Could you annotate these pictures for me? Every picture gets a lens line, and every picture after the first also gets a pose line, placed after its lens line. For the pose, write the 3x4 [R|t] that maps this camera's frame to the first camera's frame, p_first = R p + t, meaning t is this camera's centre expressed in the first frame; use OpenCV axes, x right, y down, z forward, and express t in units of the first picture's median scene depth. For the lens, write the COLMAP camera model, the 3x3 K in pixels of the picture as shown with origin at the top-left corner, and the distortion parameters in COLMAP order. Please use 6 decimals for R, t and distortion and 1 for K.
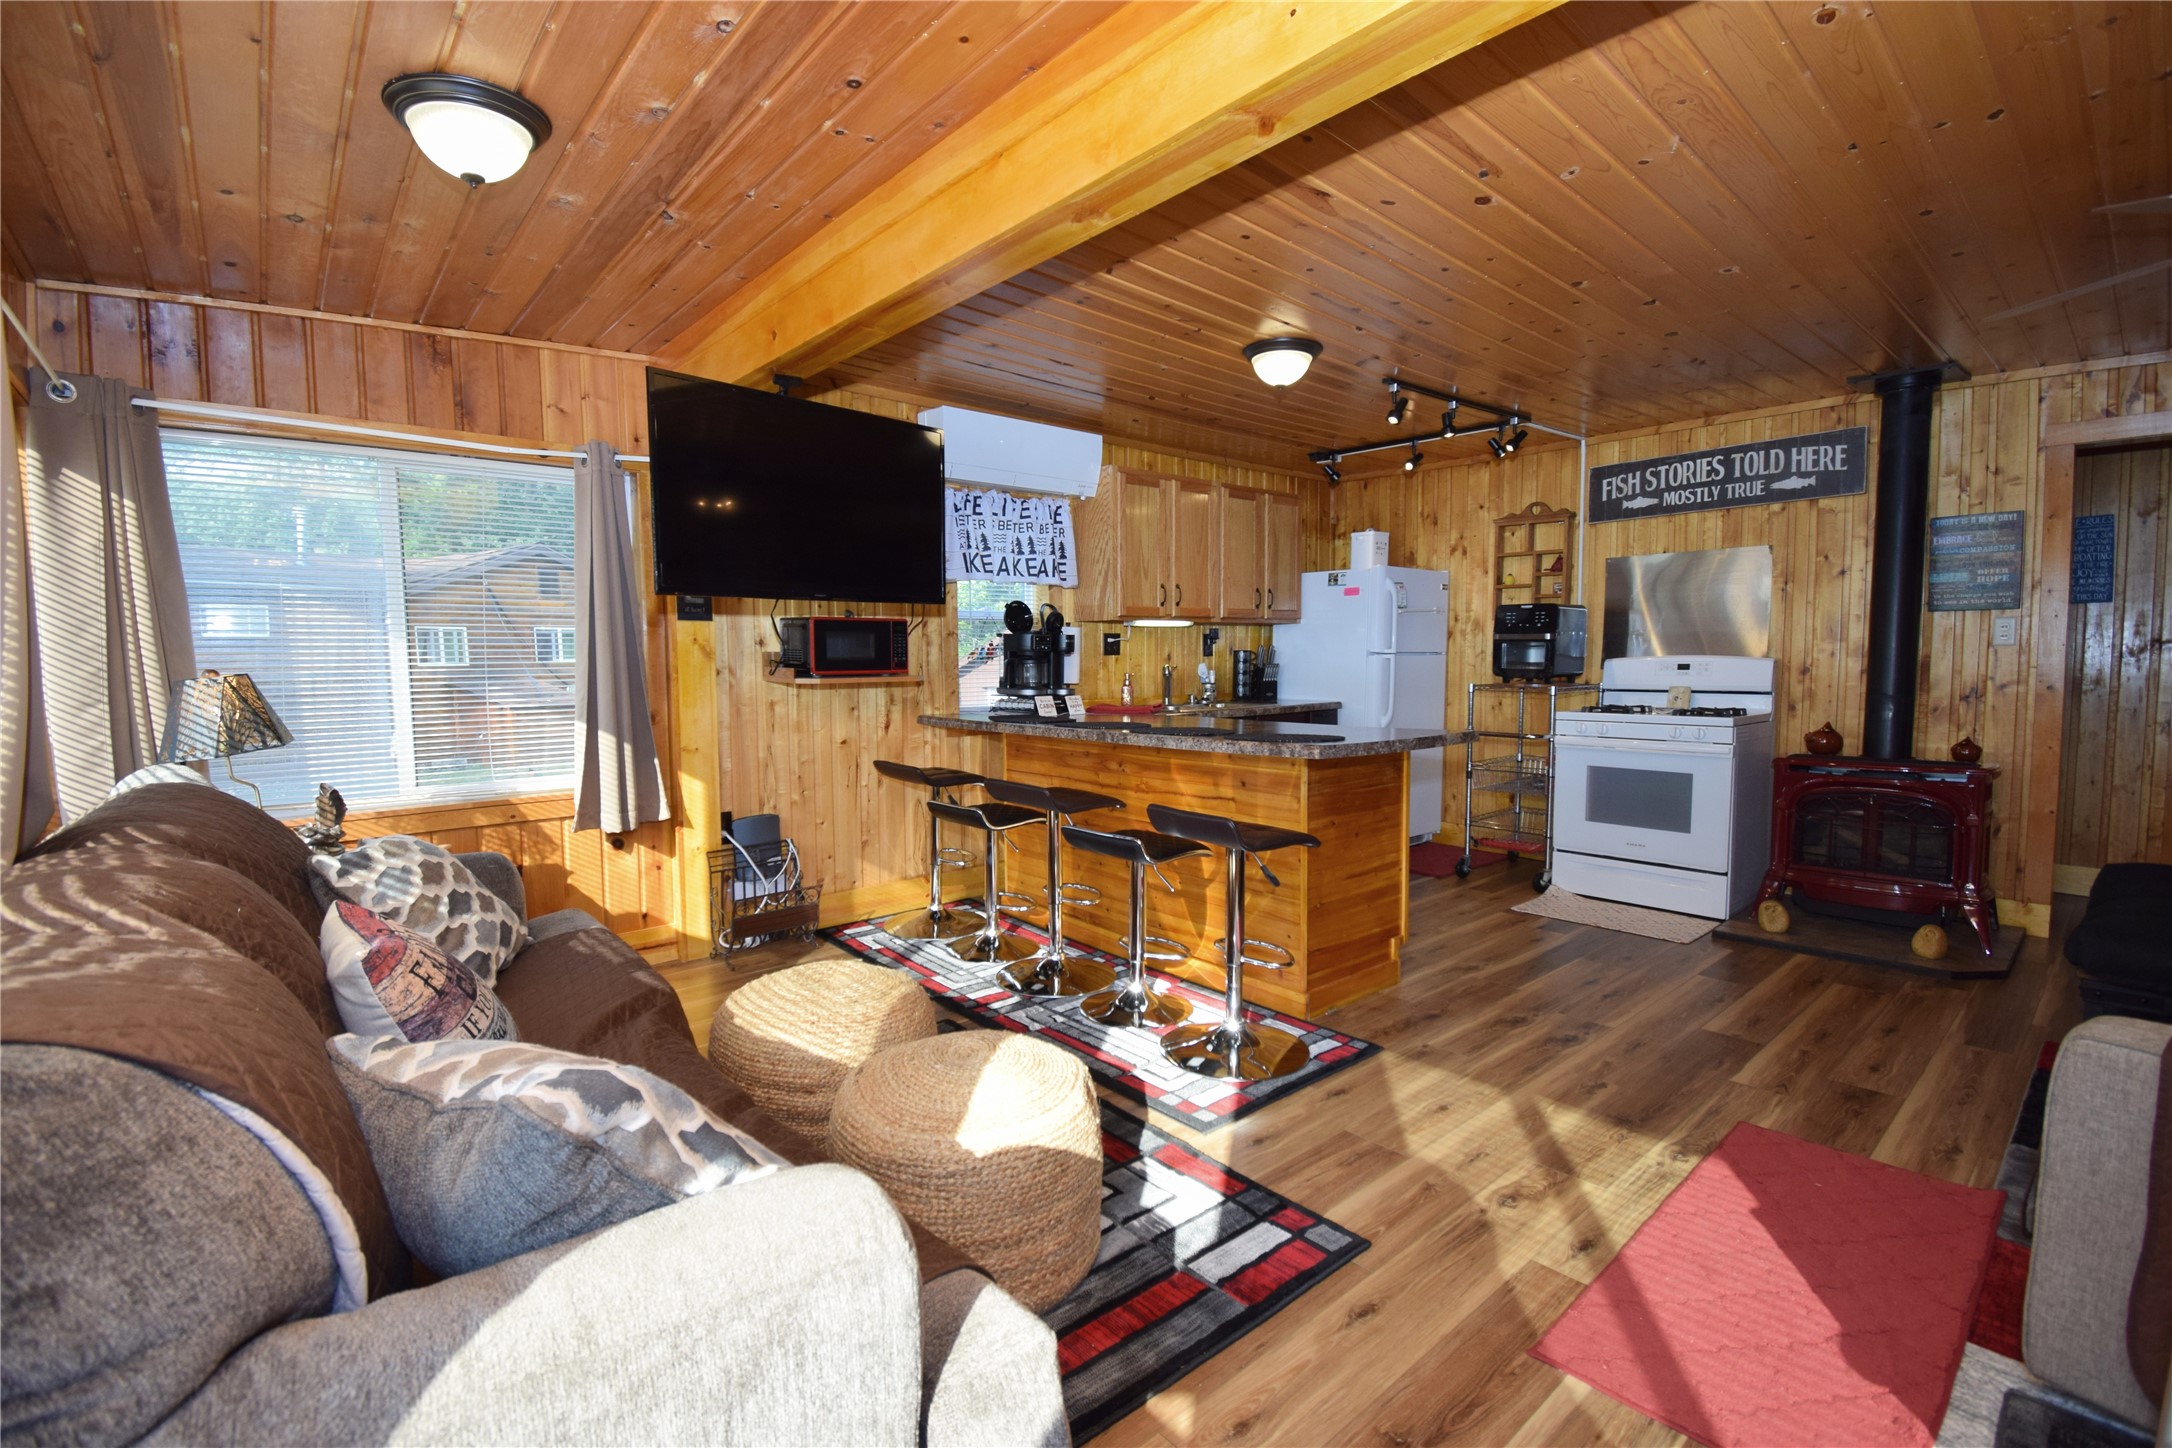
lens RADIAL K [[951.9, 0, 1091.7], [0, 951.9, 729.4], [0, 0, 1]] dist [0.019726, -0.026539]
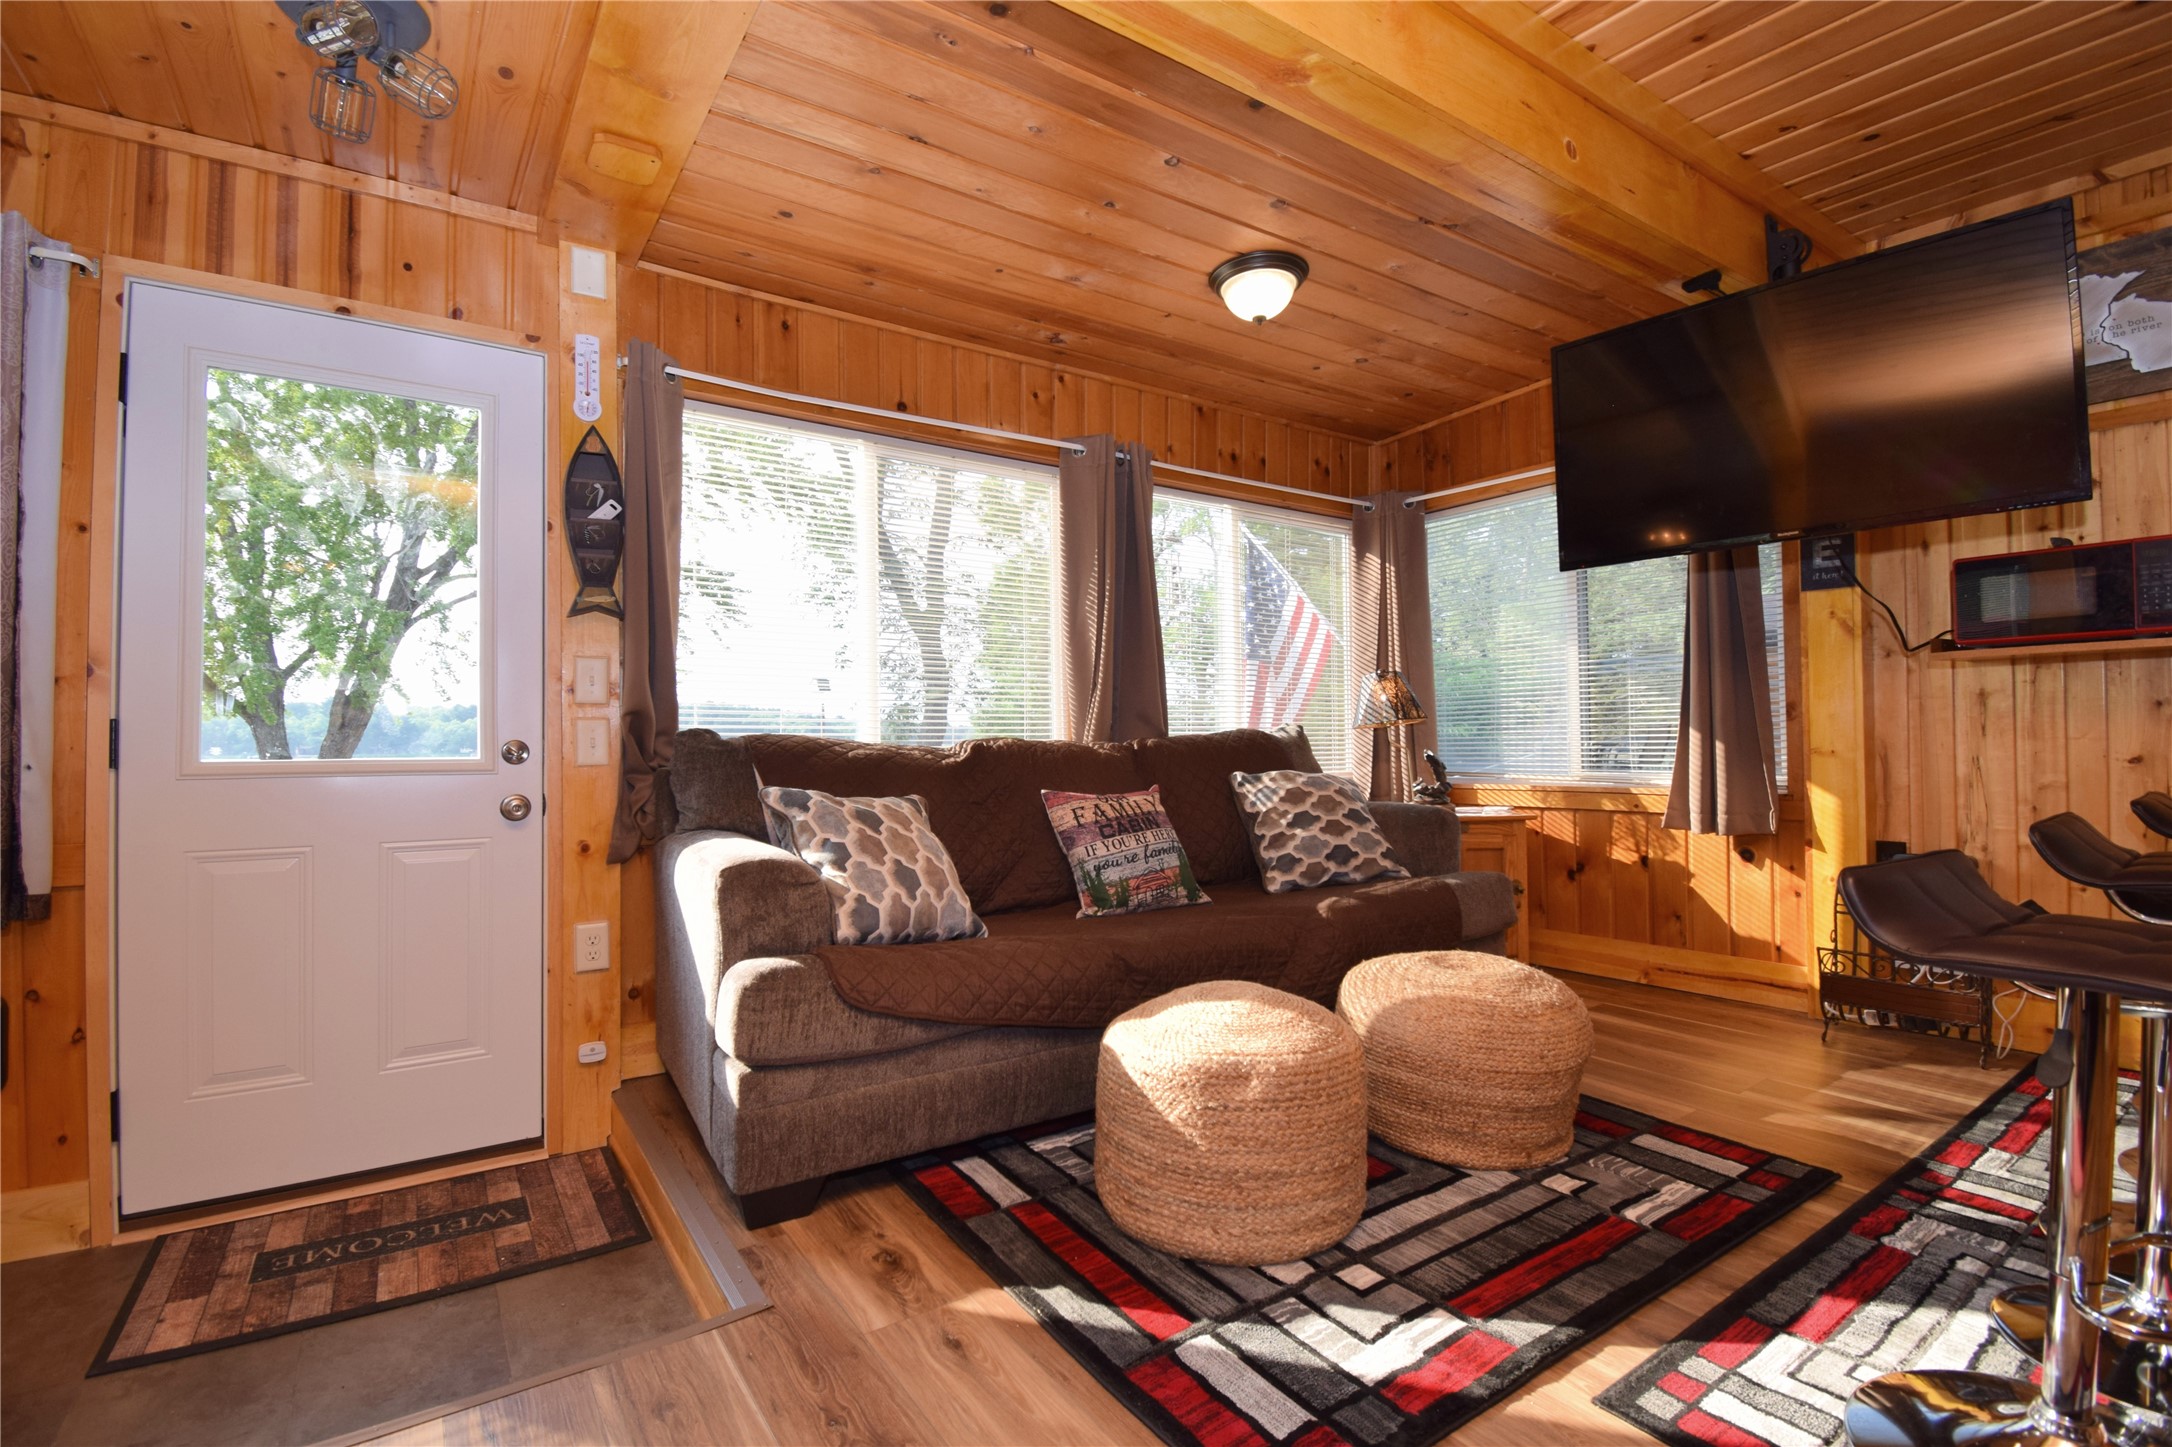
lens RADIAL K [[978.5, 0, 1086.0], [0, 978.5, 723.5], [0, 0, 1]] dist [0.018455, -0.023748]
pose [[-0.107408, -0.003054, -0.994210, 0.383217], [-0.058796, 0.998265, 0.003286, 0.025920], [0.992475, 0.058808, -0.107401, 0.400308]]
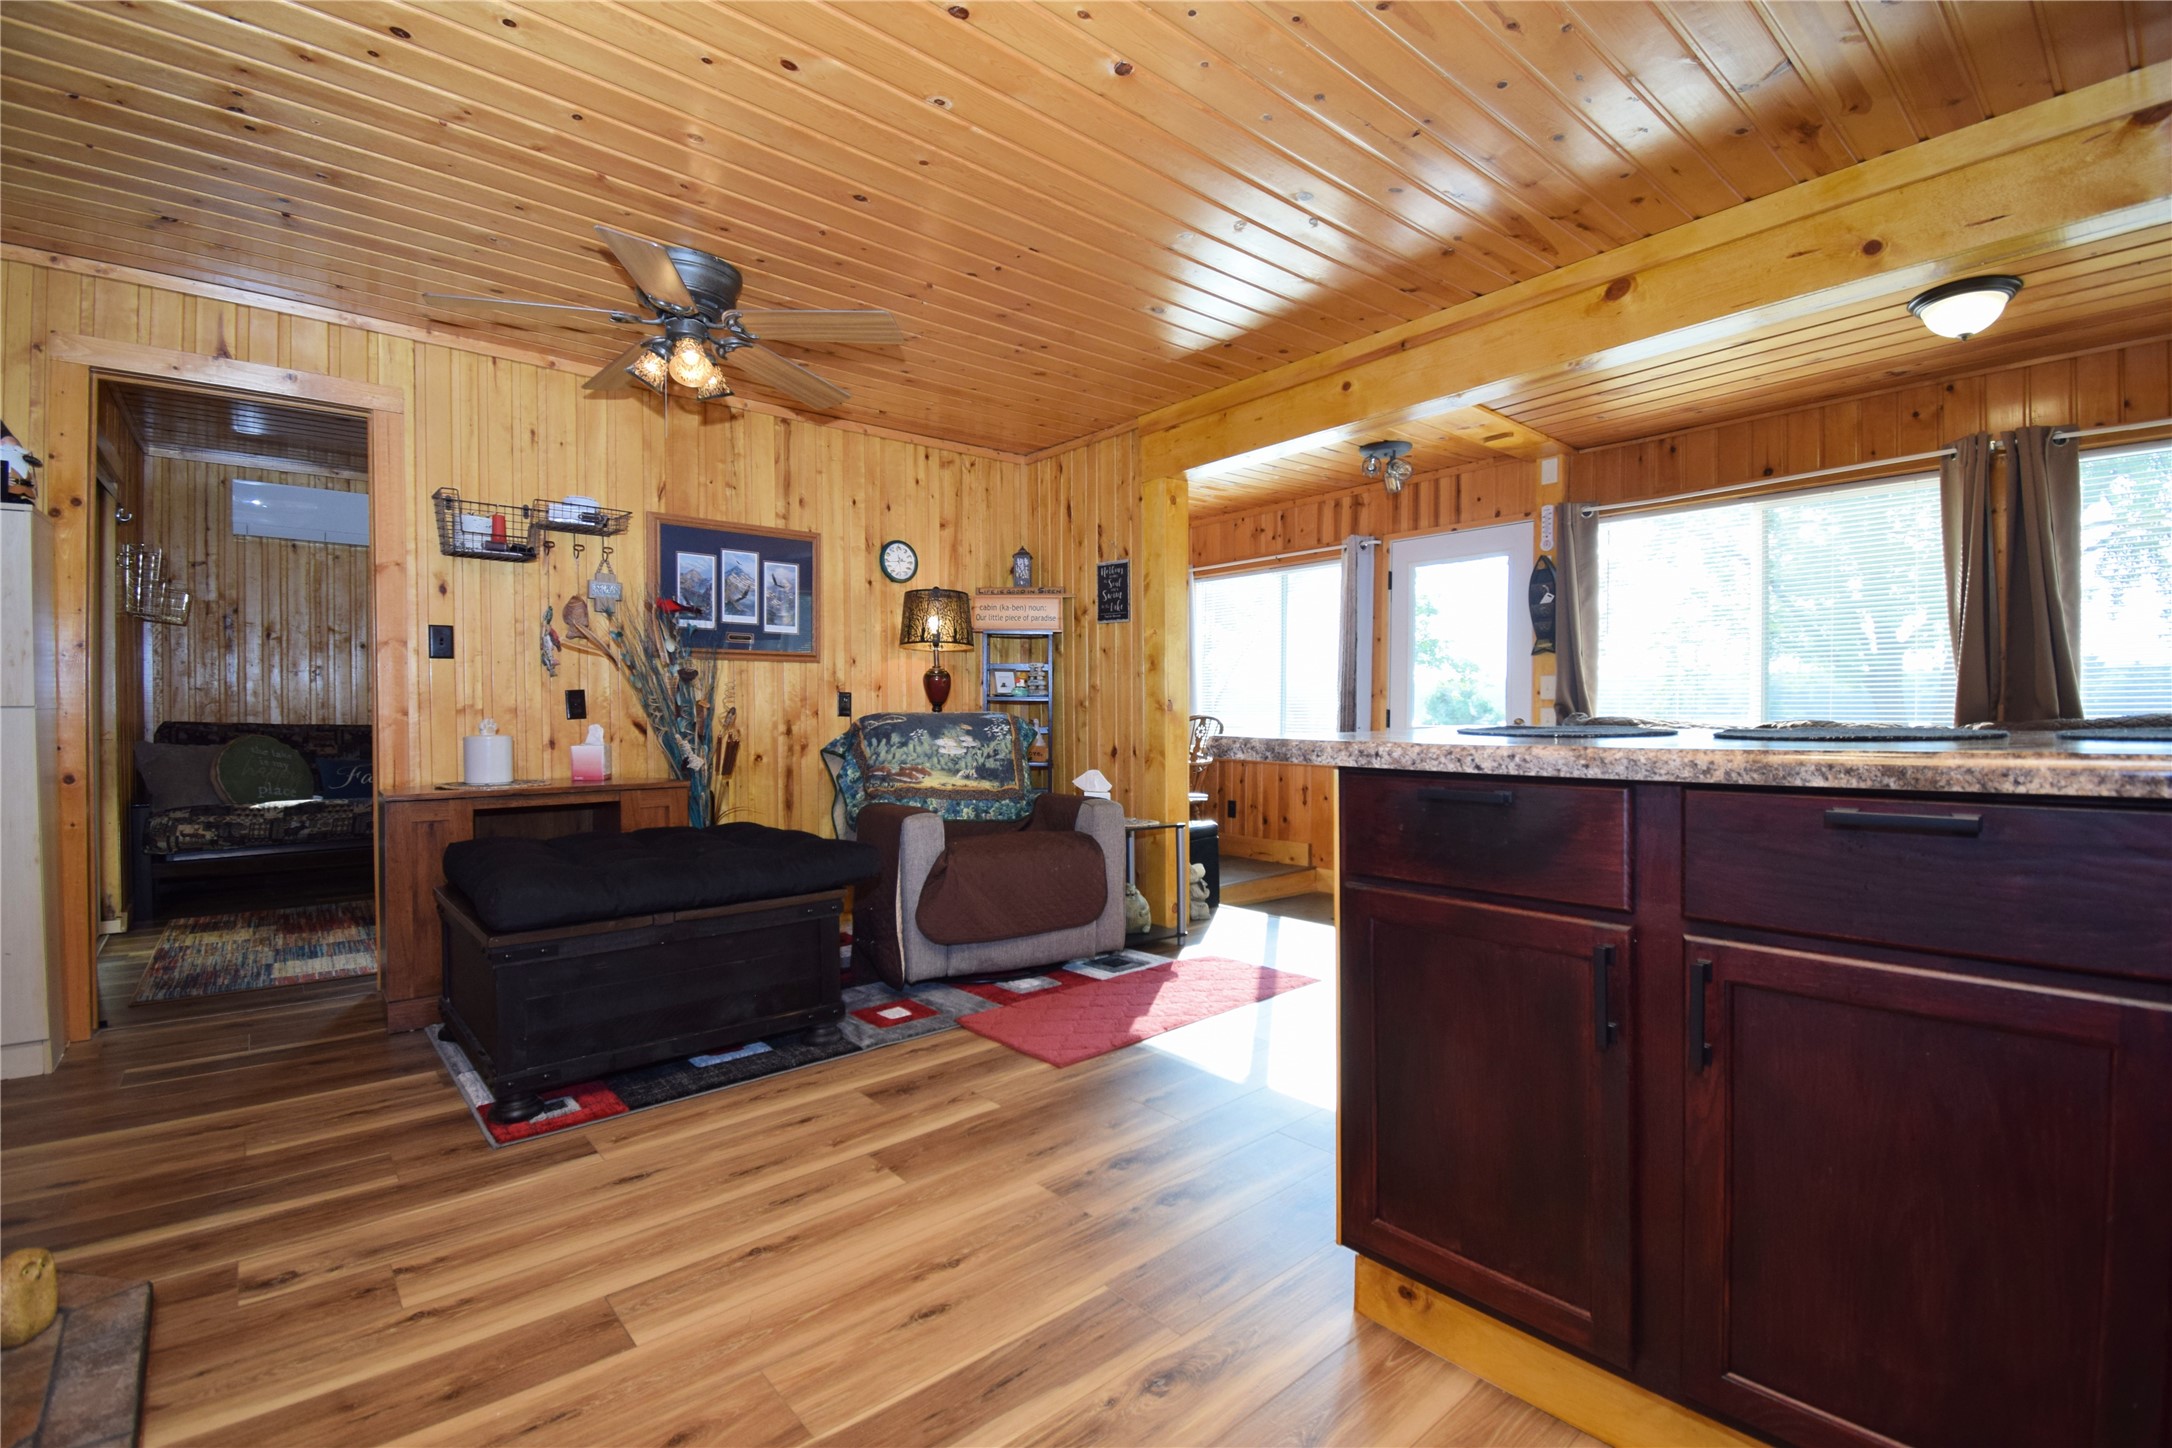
lens RADIAL K [[961.5, 0, 1091.8], [0, 961.5, 729.0], [0, 0, 1]] dist [0.022640, -0.027256]
pose [[-0.999874, 0.015821, 0.001101, 0.351610], [0.015857, 0.996215, 0.085466, -0.034836], [0.000255, 0.085473, -0.996340, 1.136028]]
